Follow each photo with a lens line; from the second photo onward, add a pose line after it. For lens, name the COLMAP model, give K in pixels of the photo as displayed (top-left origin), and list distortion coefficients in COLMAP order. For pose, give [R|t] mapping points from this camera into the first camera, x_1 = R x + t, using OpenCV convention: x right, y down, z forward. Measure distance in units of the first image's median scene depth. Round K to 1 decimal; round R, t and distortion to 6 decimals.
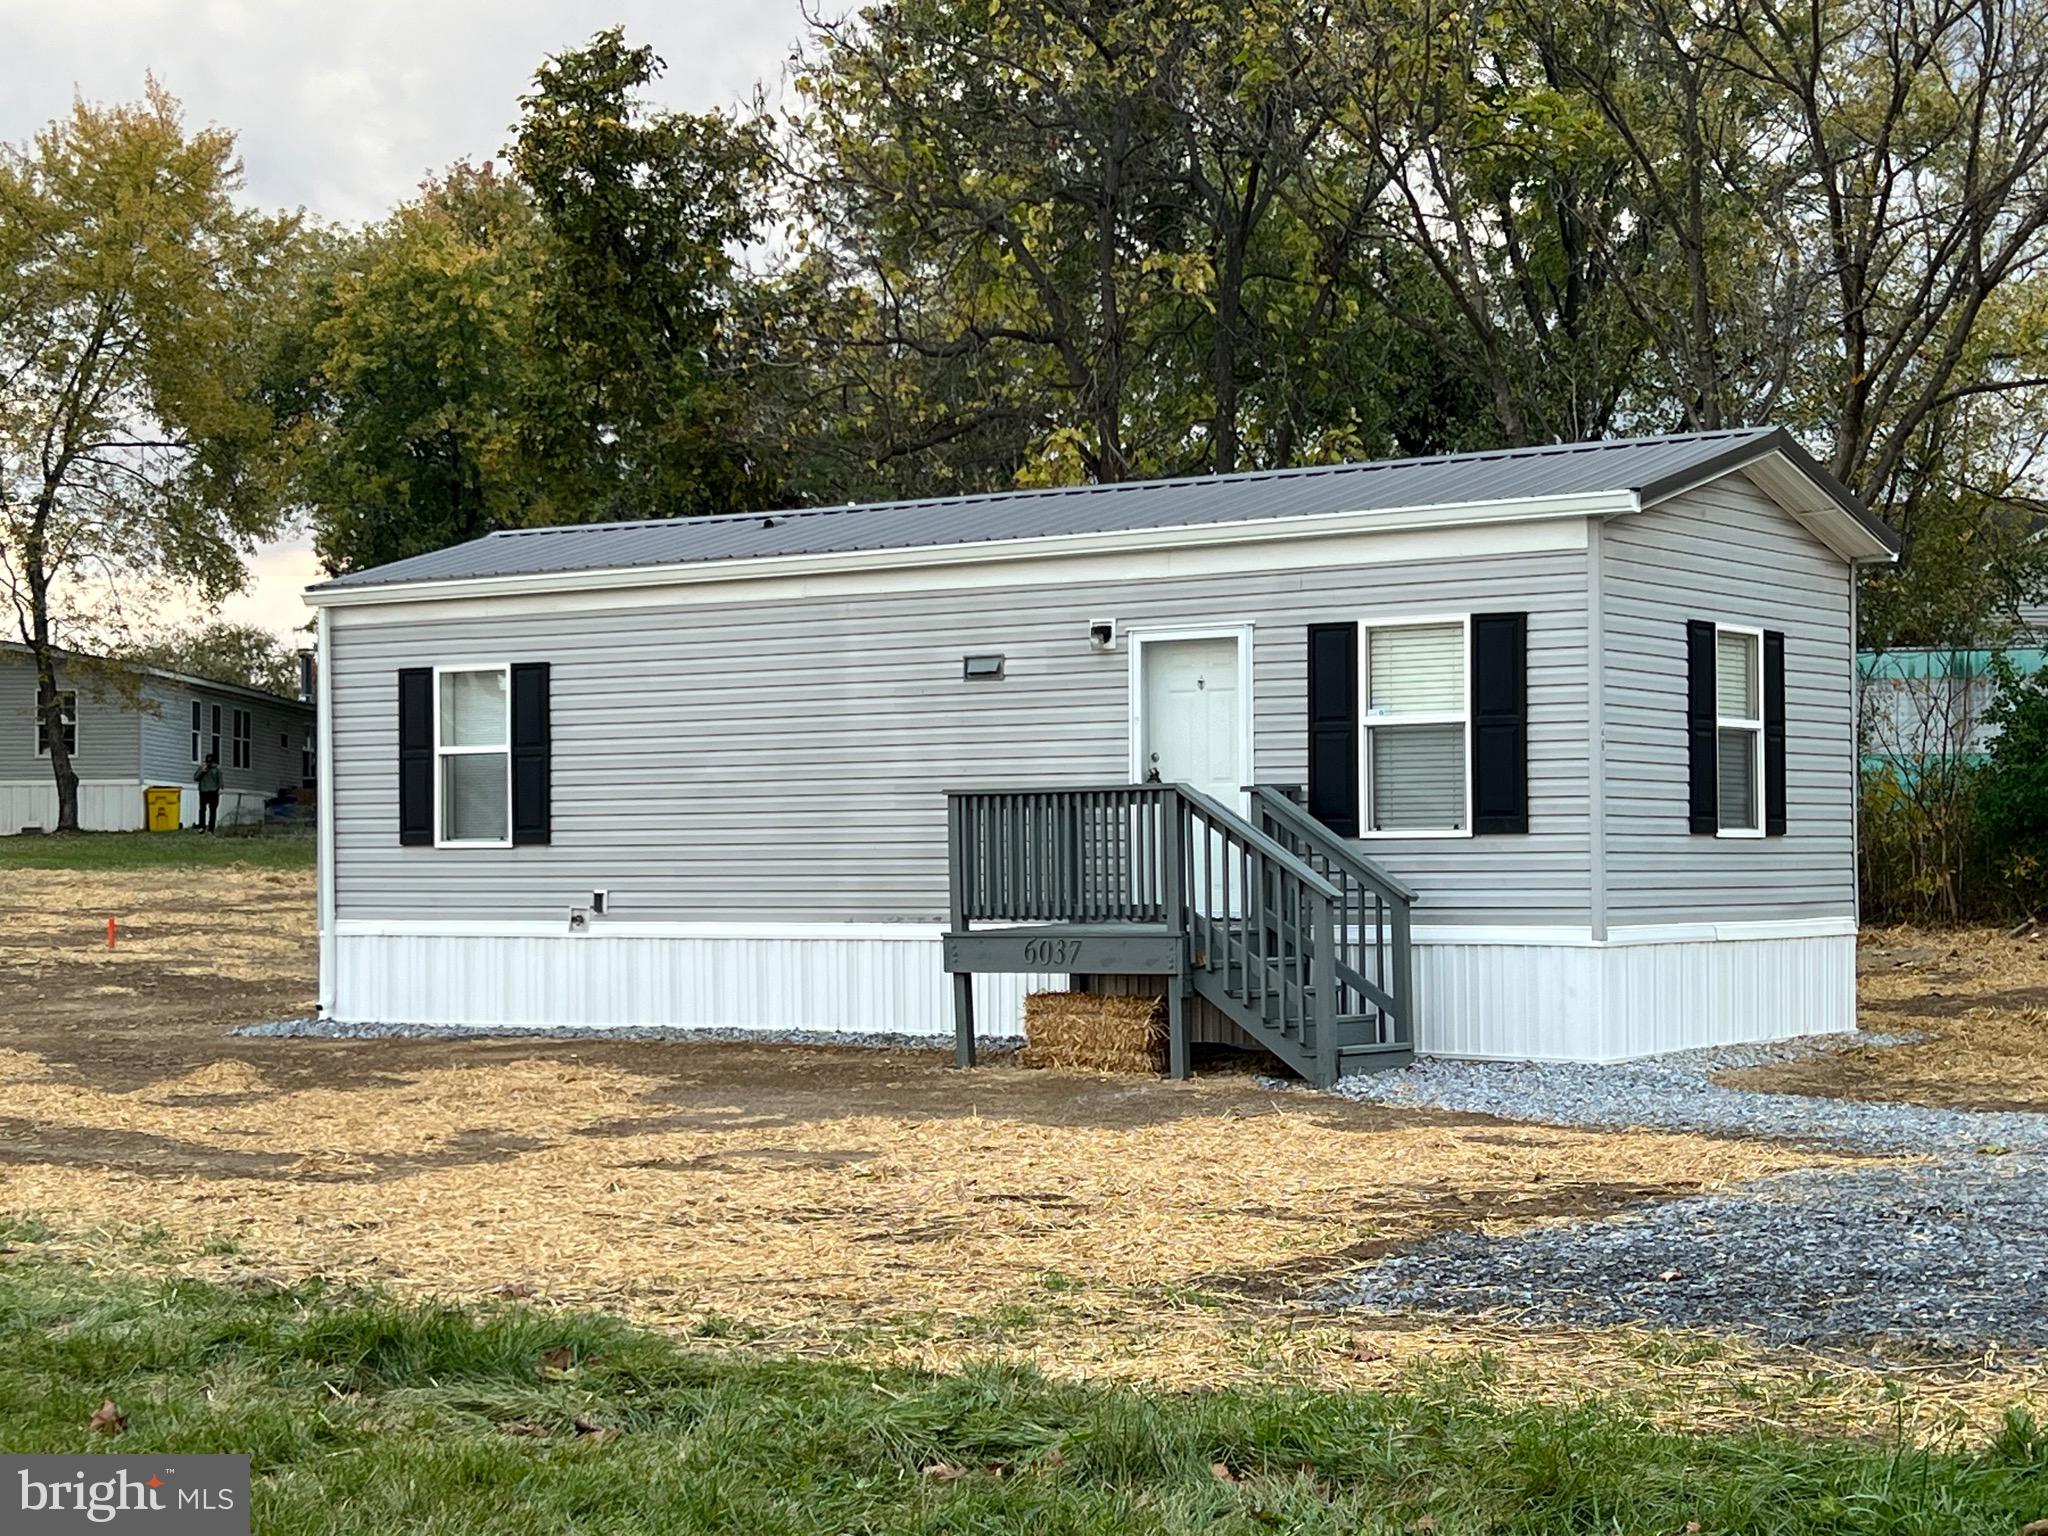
lens RADIAL K [[3446.0, 0, 1024.0], [0, 3446.0, 768.0], [0, 0, 1]] dist [0.204745, -0.164975]
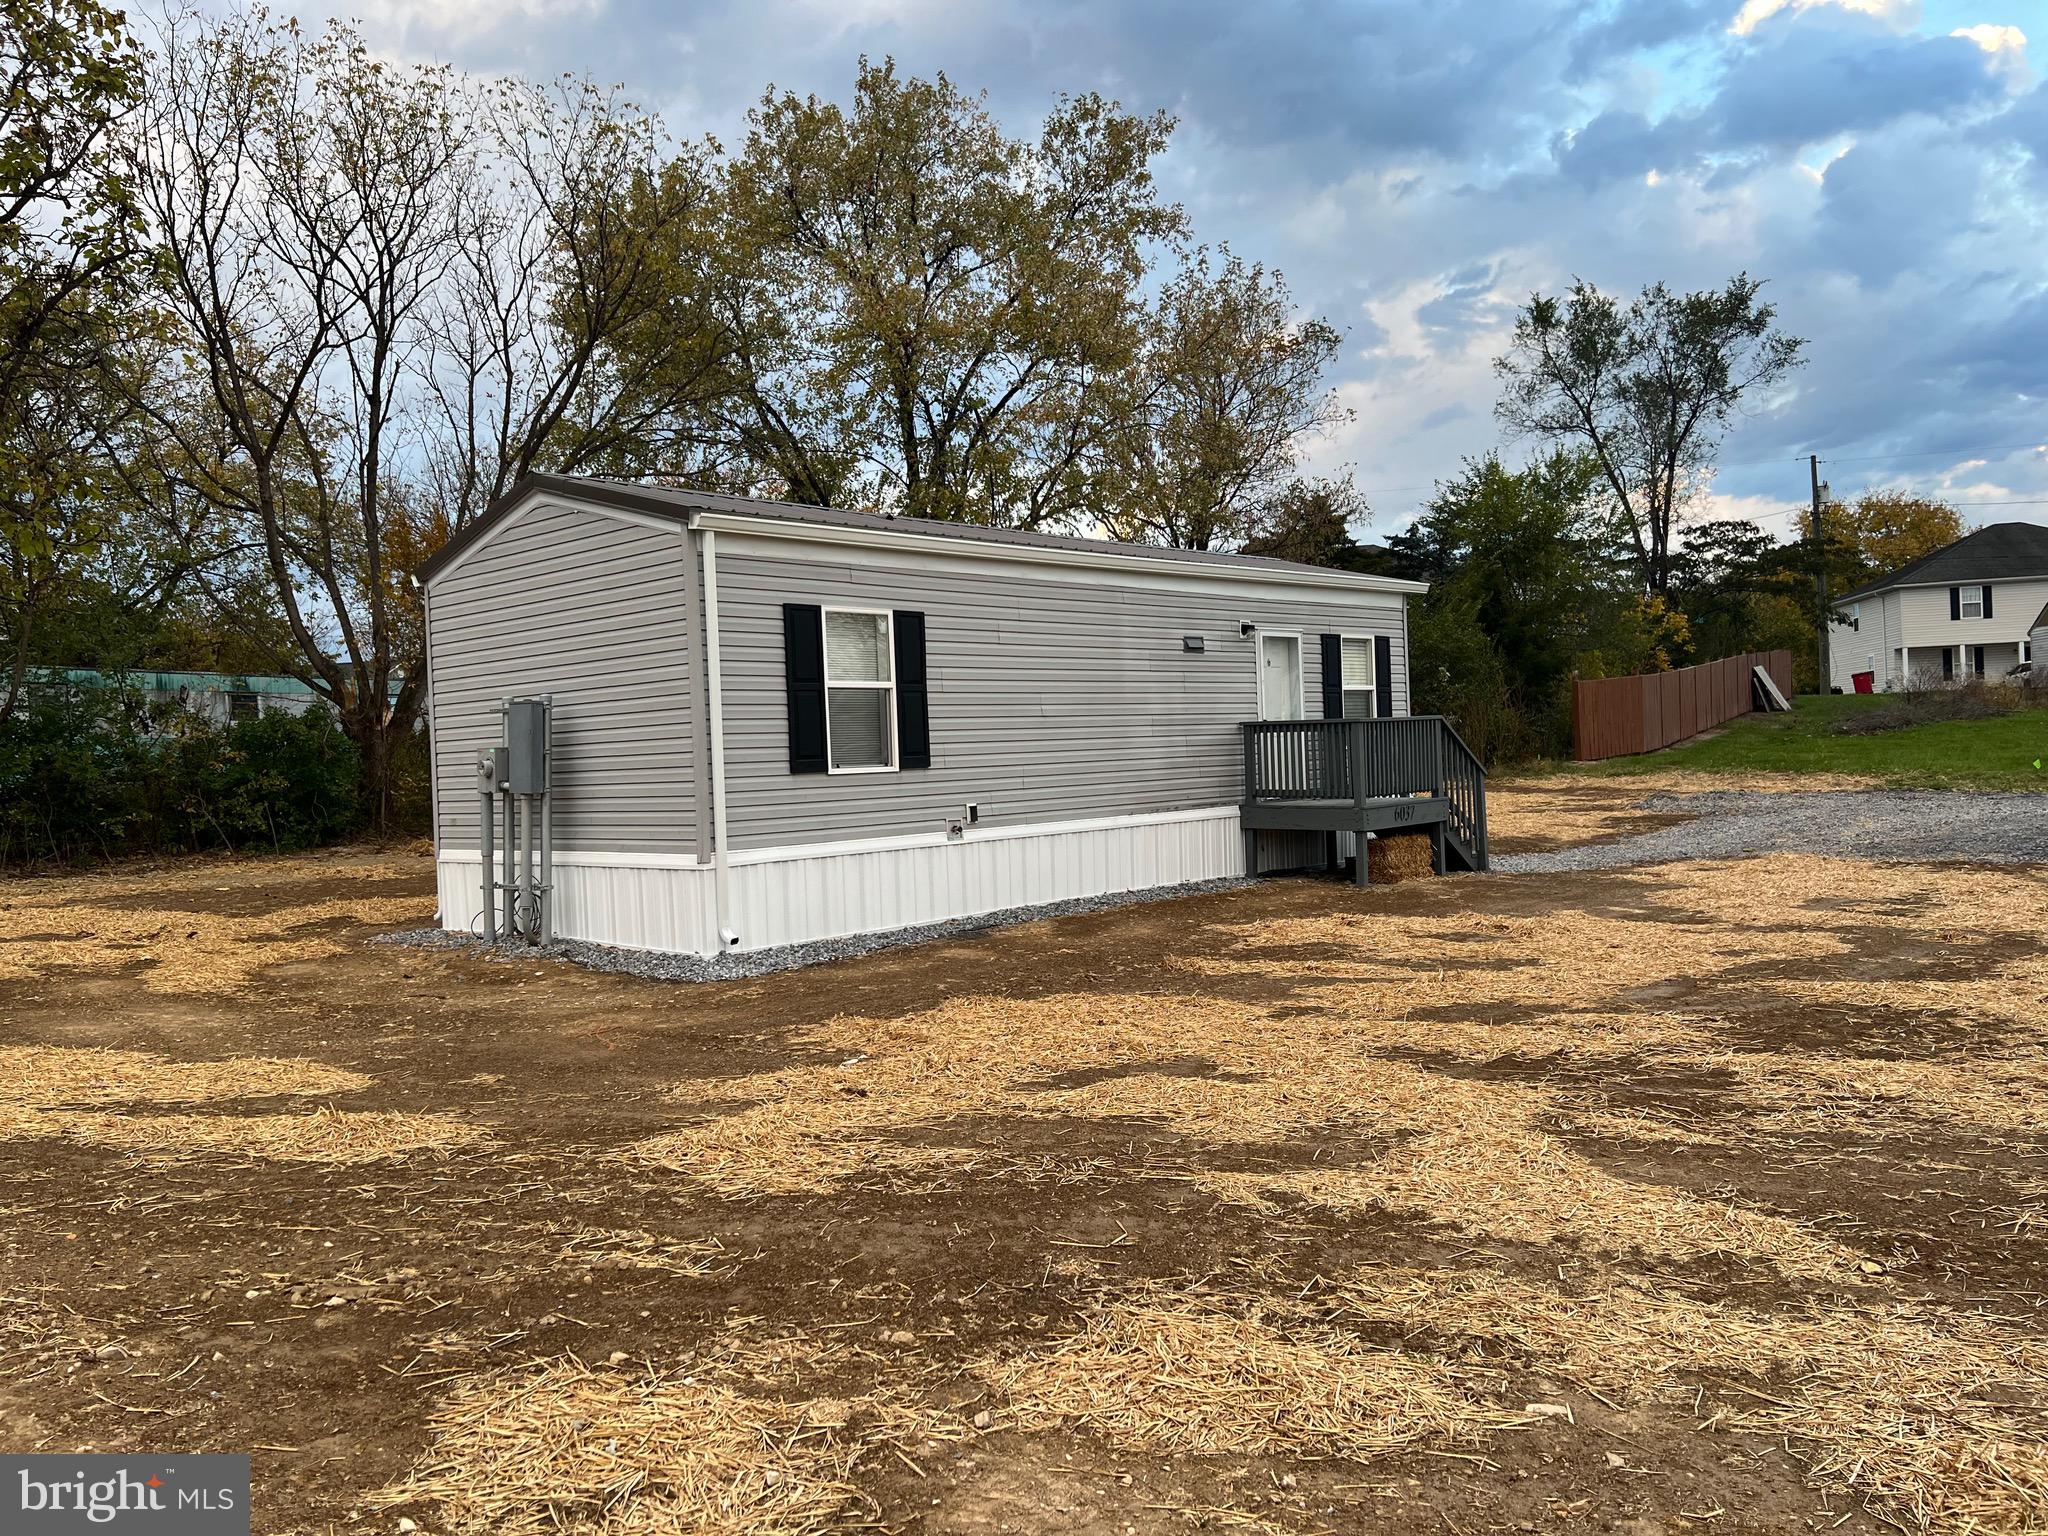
lens RADIAL K [[1544.0, 0, 1042.3], [0, 1544.0, 765.1], [0, 0, 1]] dist [0.044610, -0.055803]
pose [[0.142788, -0.005452, 0.989738, -0.727145], [0.015102, 0.999880, 0.003329, 0.022426], [-0.989638, 0.014472, 0.142853, 0.992414]]
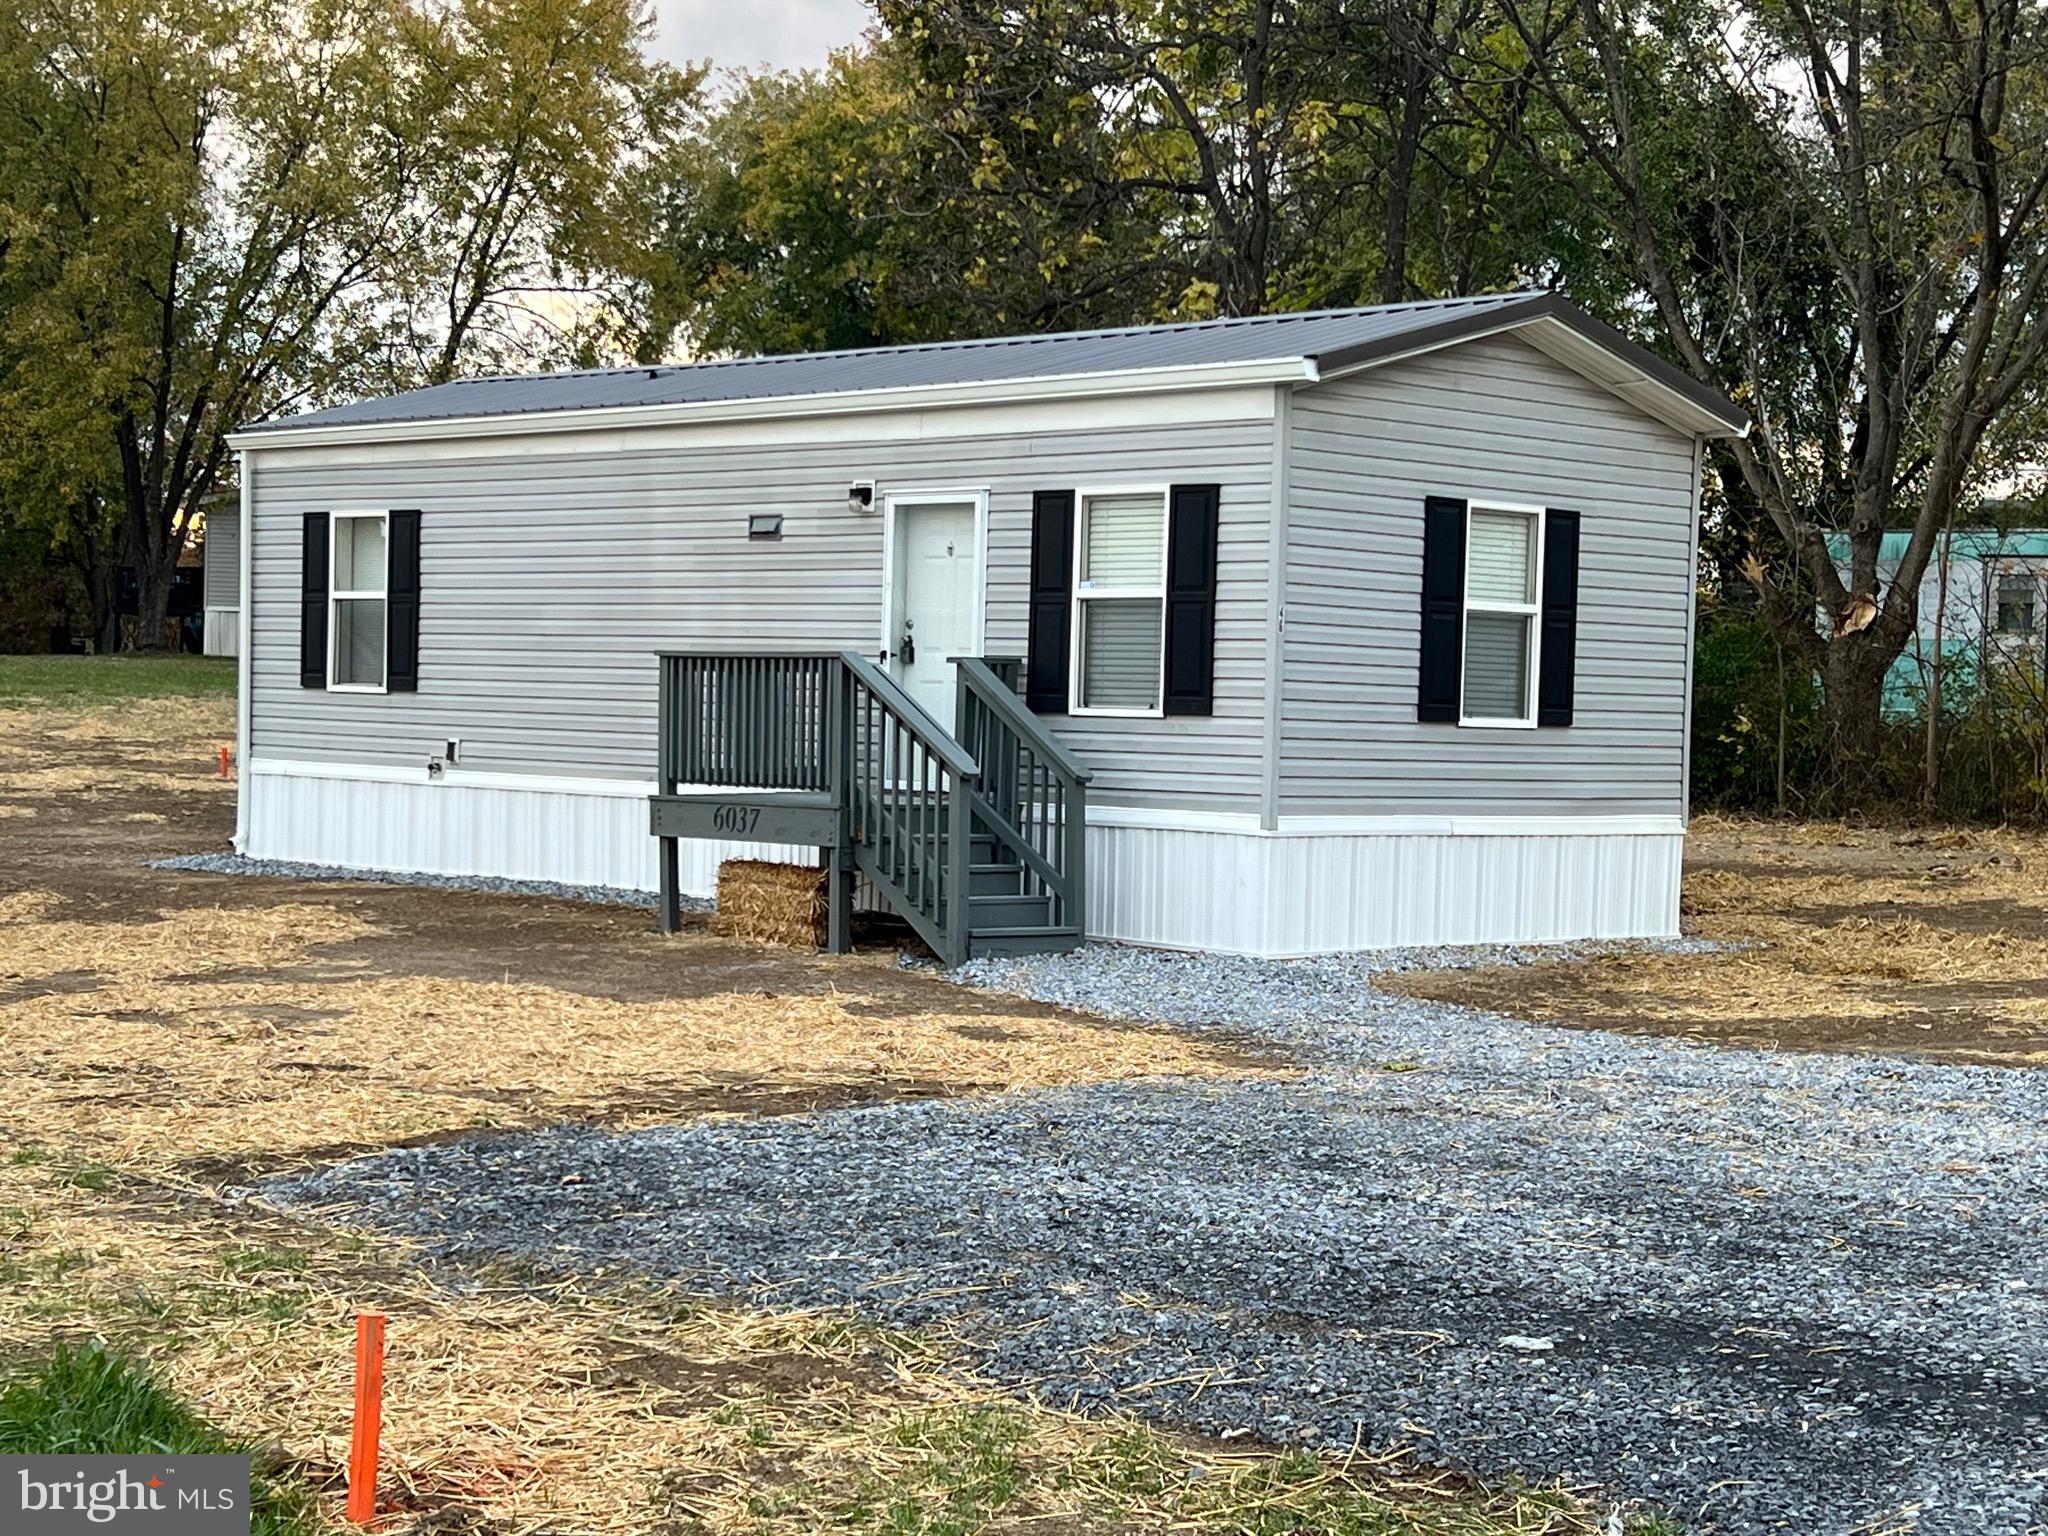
lens RADIAL K [[3446.0, 0, 1024.0], [0, 3446.0, 768.0], [0, 0, 1]] dist [0.204745, -0.164975]
pose [[0.981533, 0.038306, -0.187417, 0.253198], [-0.030232, 0.998495, 0.045750, -0.008094], [0.188888, -0.039239, 0.981214, 0.047871]]
